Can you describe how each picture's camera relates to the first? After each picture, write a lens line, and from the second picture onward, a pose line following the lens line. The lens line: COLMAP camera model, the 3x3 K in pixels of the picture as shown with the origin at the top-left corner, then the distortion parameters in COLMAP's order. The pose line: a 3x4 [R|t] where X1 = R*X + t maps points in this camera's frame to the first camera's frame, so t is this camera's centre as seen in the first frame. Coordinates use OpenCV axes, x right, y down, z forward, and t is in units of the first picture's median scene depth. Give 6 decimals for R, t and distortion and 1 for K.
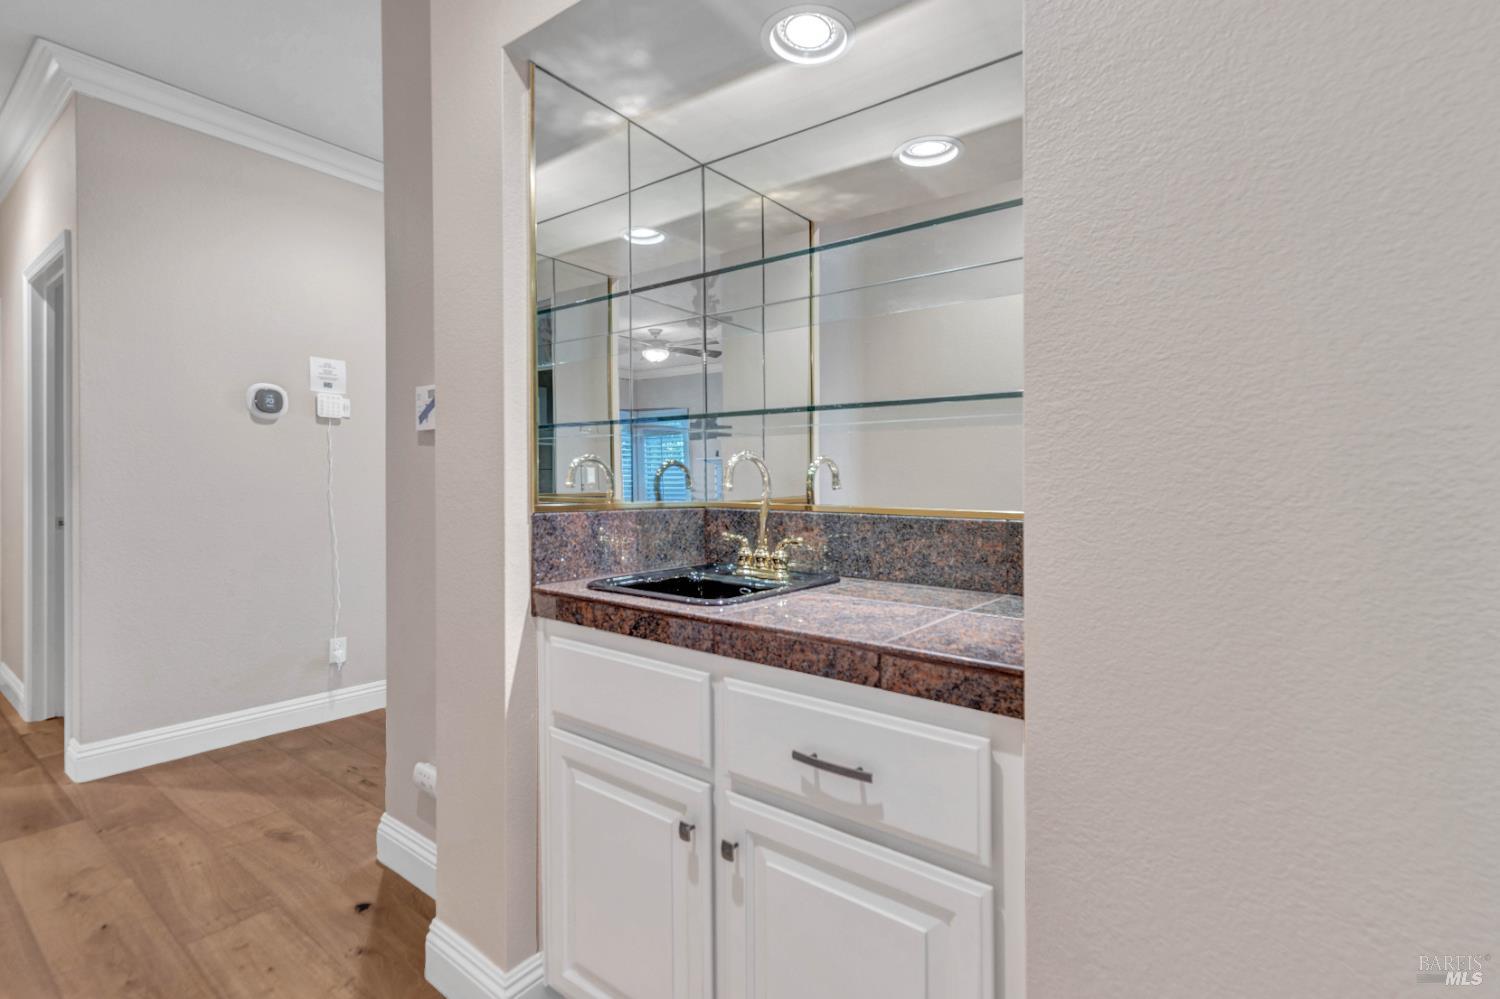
lens RADIAL K [[683.6, 0, 746.7], [0, 683.6, 483.8], [0, 0, 1]] dist [0.012238, -0.004177]
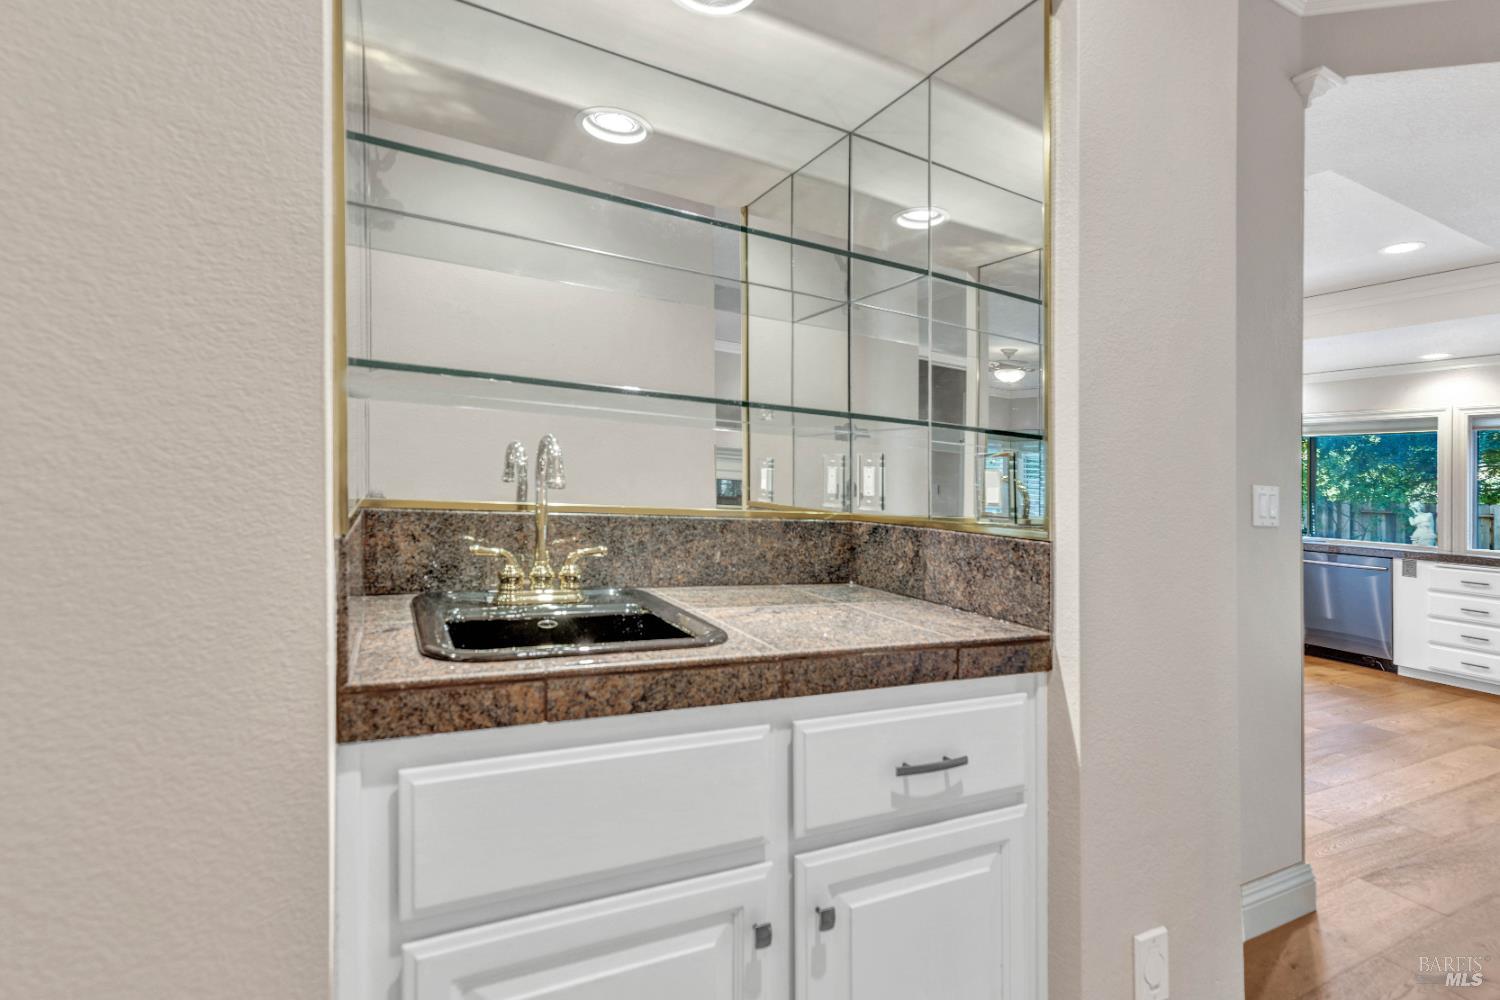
lens RADIAL K [[683.6, 0, 762.8], [0, 683.6, 464.2], [0, 0, 1]] dist [0.012238, -0.004177]
pose [[0.439456, 0.039075, 0.897414, -0.823544], [-0.043438, 0.998809, -0.022218, -0.013761], [-0.897213, -0.029218, 0.440630, 0.677120]]
